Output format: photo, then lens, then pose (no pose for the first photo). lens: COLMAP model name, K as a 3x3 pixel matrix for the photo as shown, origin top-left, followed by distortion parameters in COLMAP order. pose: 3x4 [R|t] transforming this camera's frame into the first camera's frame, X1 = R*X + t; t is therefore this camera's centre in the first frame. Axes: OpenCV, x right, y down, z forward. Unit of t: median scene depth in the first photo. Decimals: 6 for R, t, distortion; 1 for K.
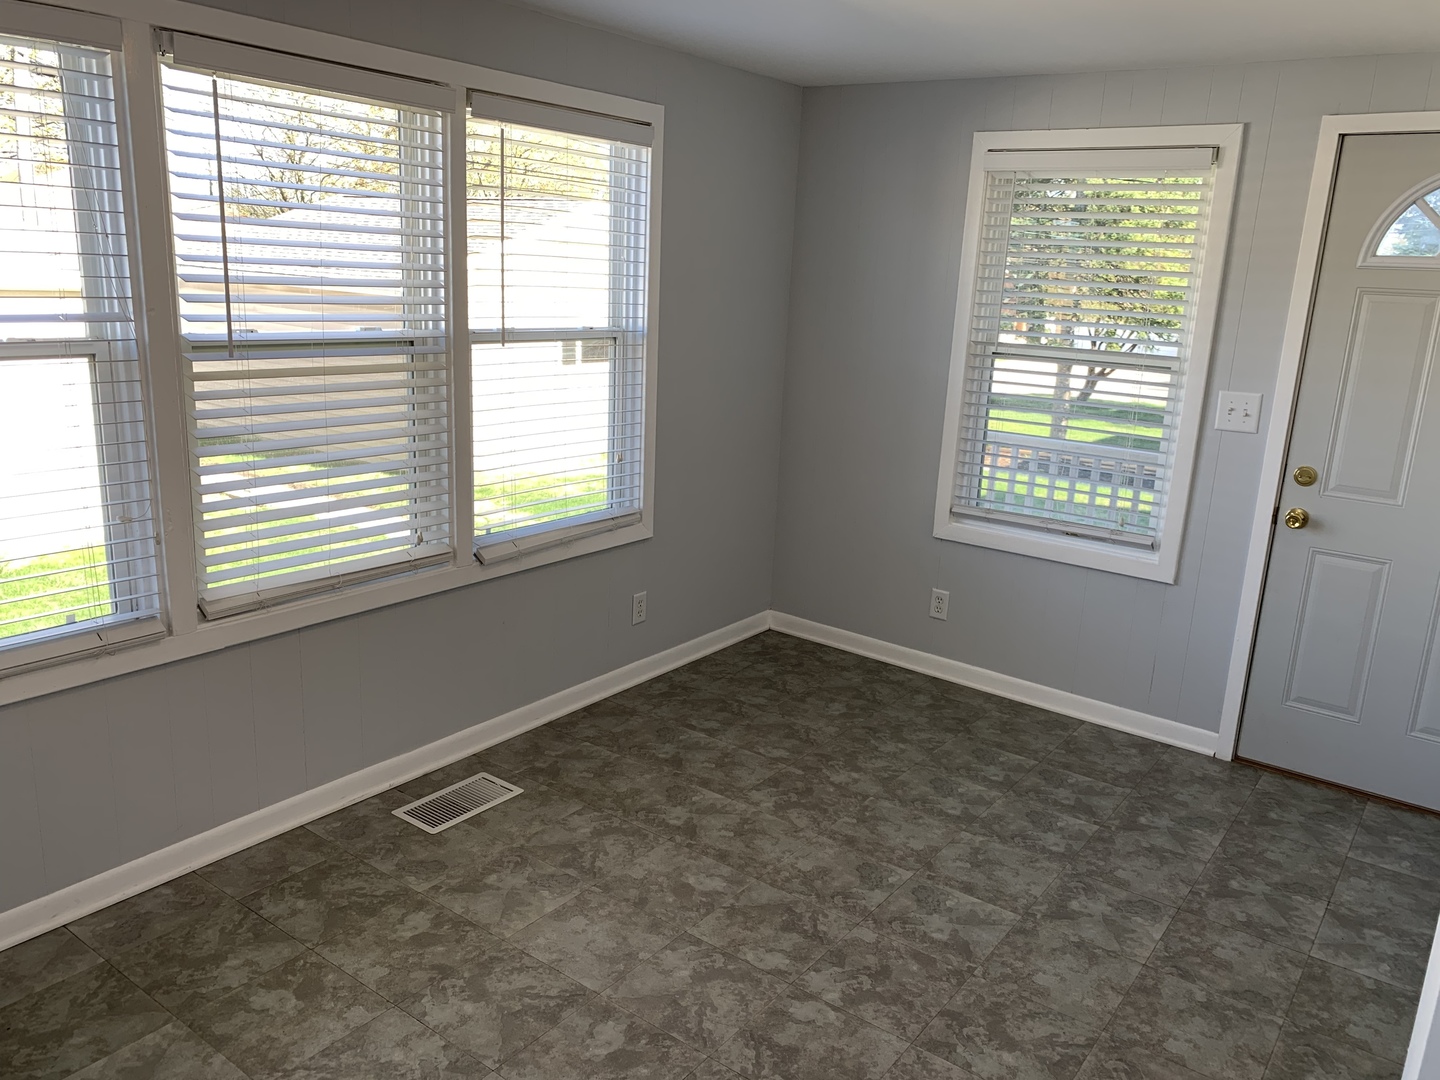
lens RADIAL K [[1108.4, 0, 727.3], [0, 1108.4, 537.1], [0, 0, 1]] dist [0.037631, -0.005500]
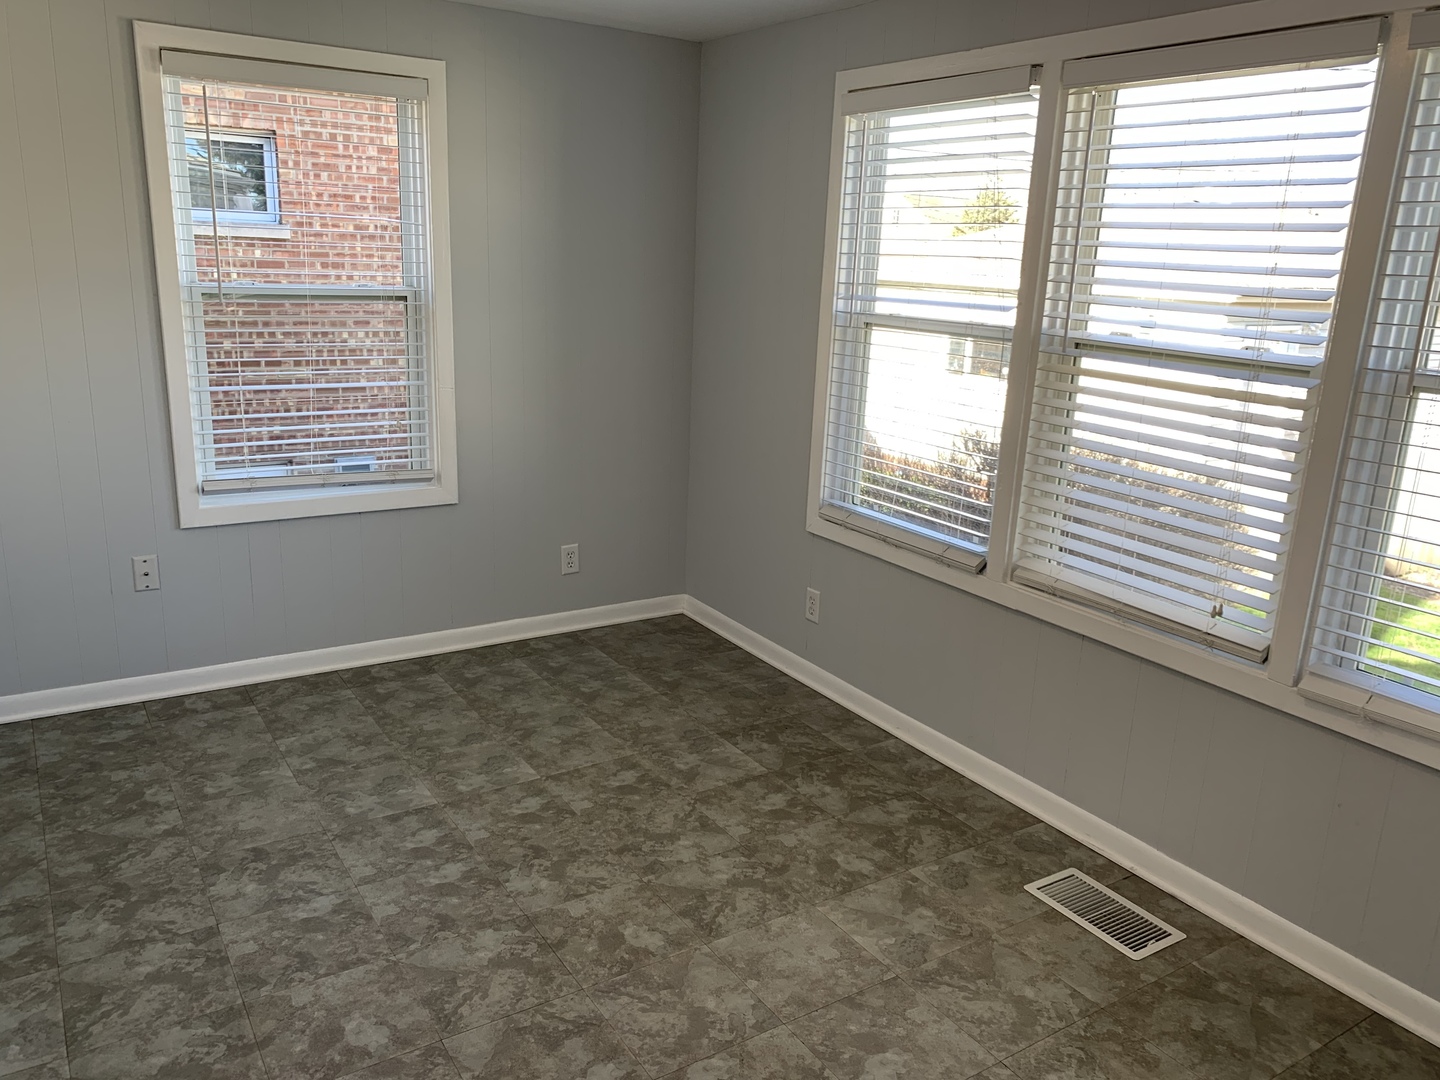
lens RADIAL K [[1108.4, 0, 727.3], [0, 1108.4, 537.1], [0, 0, 1]] dist [0.037631, -0.005500]
pose [[-0.348919, 0.184142, -0.918884, 0.676268], [-0.277375, 0.916283, 0.288946, -0.213808], [0.895164, 0.355694, -0.268633, 1.039564]]
